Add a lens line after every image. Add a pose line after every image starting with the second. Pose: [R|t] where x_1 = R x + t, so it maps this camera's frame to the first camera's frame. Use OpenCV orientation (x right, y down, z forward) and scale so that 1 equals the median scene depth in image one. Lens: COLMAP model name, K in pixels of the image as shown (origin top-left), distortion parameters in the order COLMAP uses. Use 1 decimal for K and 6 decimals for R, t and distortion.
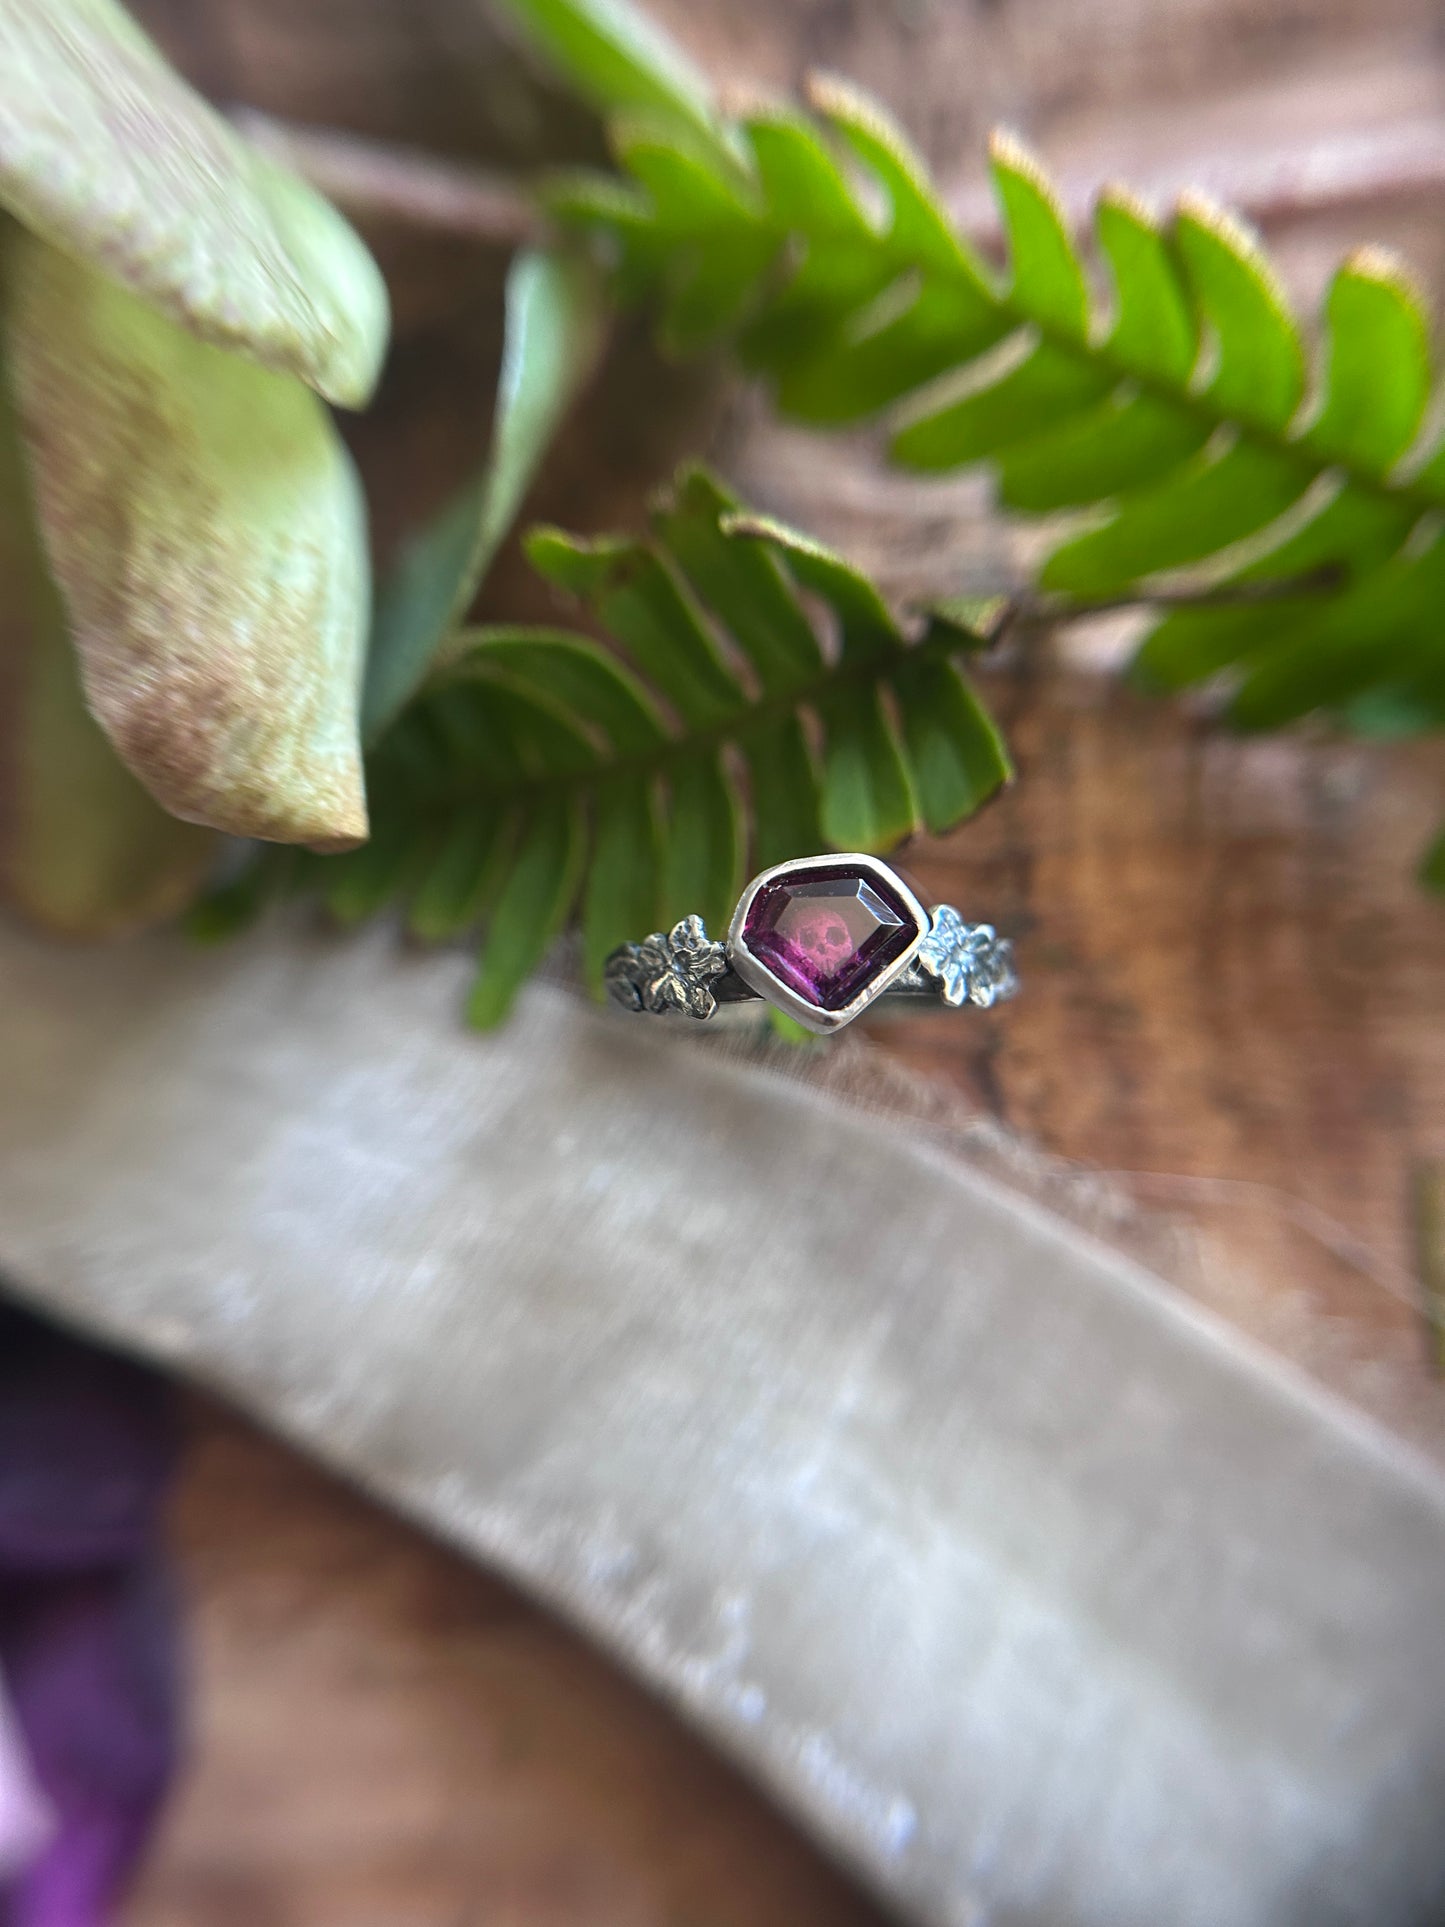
lens RADIAL K [[1682.1, 0, 705.8], [0, 1682.1, 956.7], [0, 0, 1]] dist [0.320684, -0.037328]
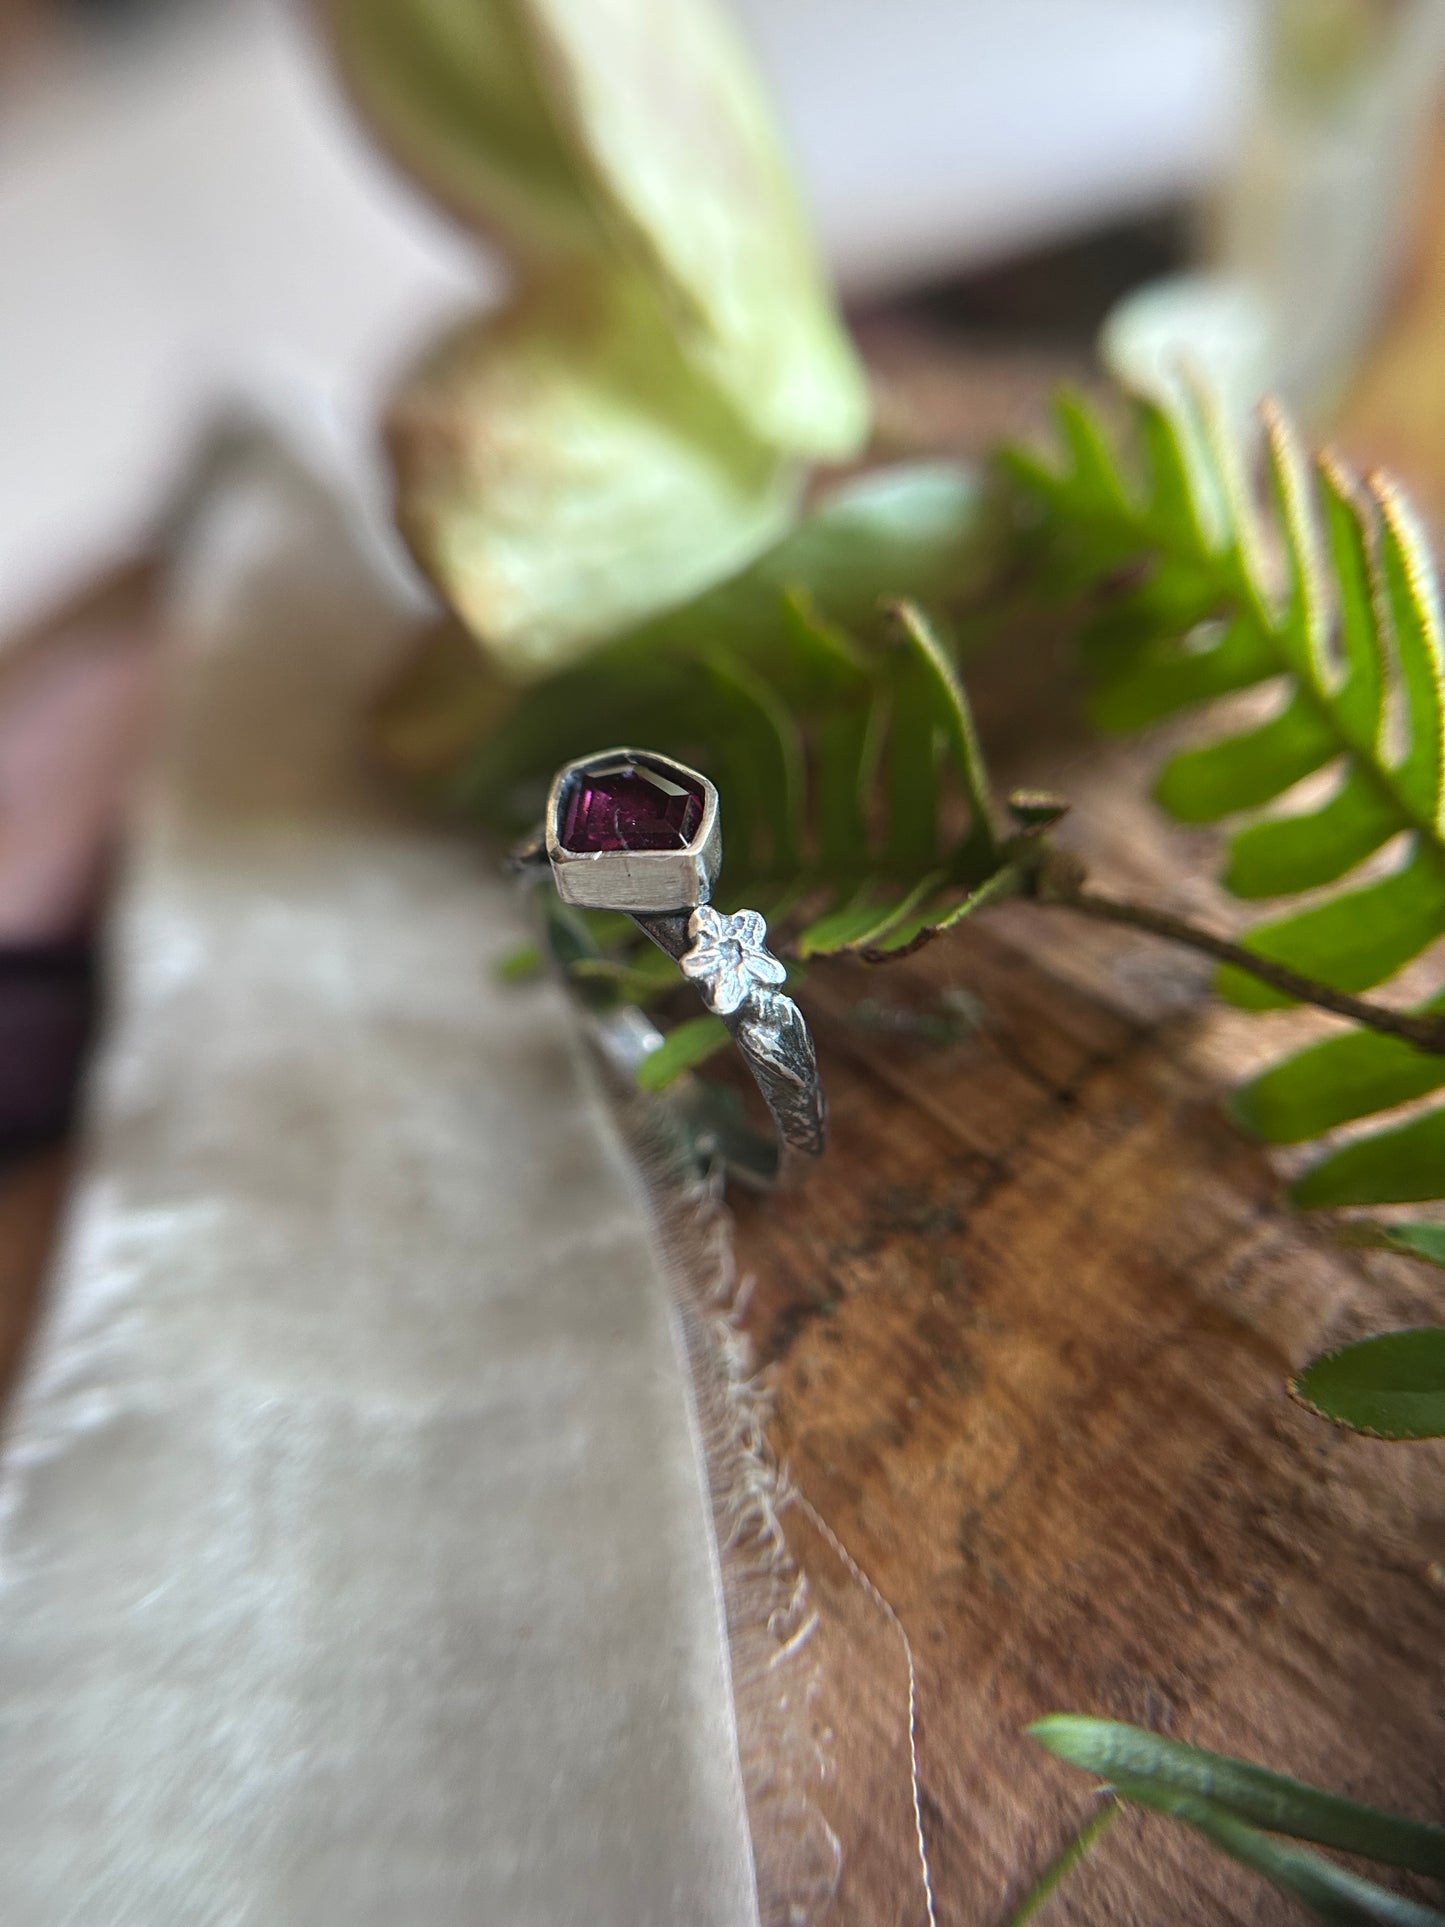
lens RADIAL K [[1682.1, 0, 716.2], [0, 1682.1, 920.9], [0, 0, 1]] dist [0.320684, -0.037328]
pose [[0.623917, 0.451366, -0.637962, 0.643238], [-0.728629, 0.631117, -0.266064, 0.214653], [0.282537, 0.630840, 0.722644, 0.279448]]
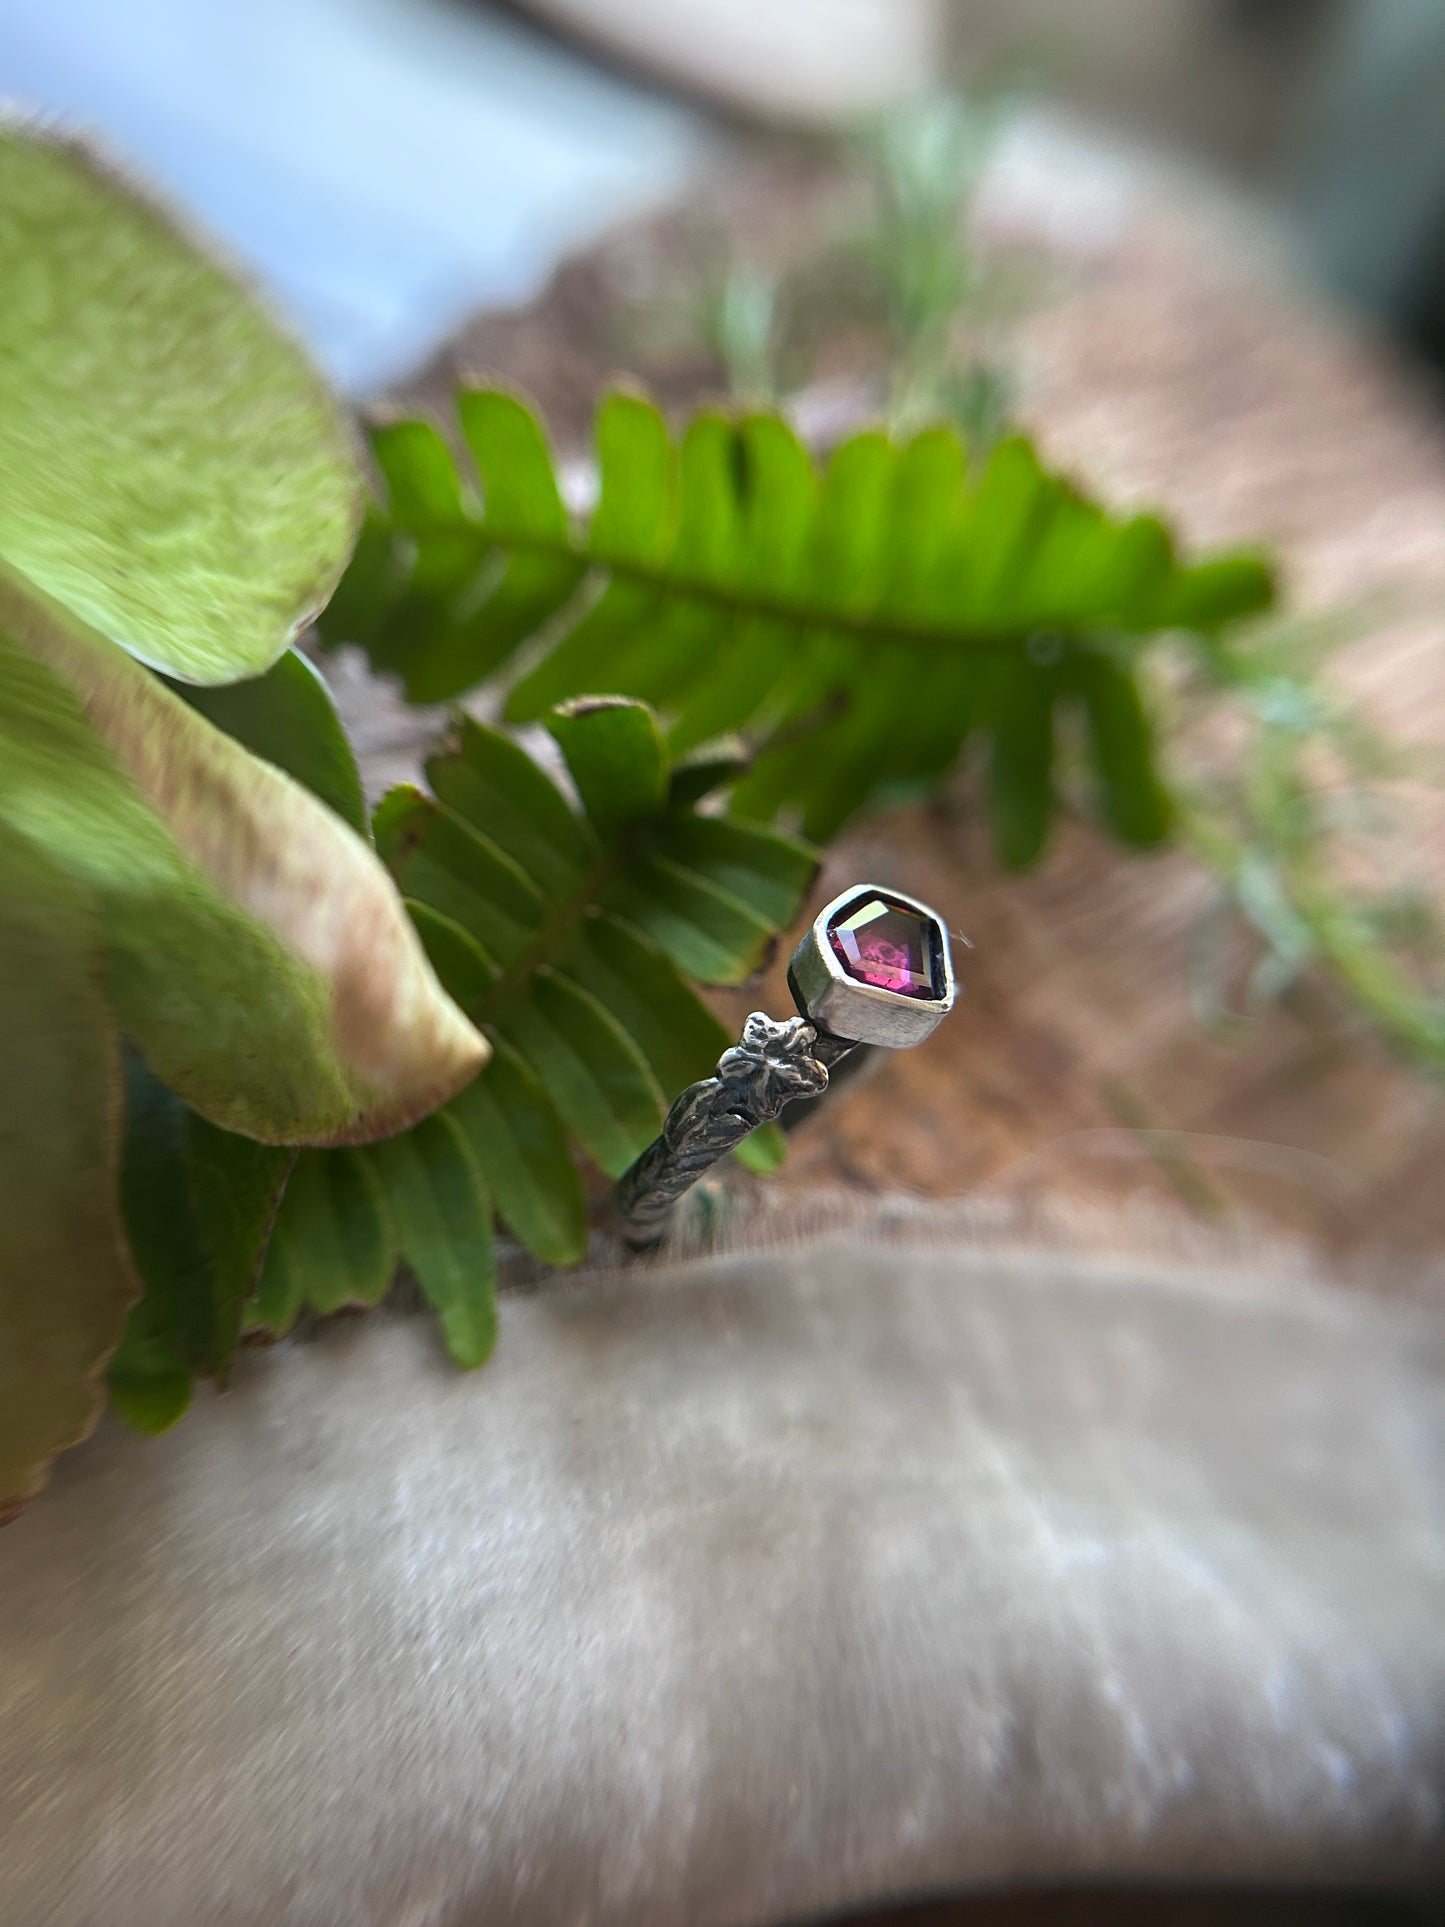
lens RADIAL K [[1682.1, 0, 714.8], [0, 1682.1, 952.7], [0, 0, 1]] dist [0.320684, -0.037328]
pose [[0.667940, -0.326890, 0.668580, -0.610442], [0.550103, 0.821930, -0.147709, 0.073627], [-0.501242, 0.466448, 0.728823, 0.218599]]
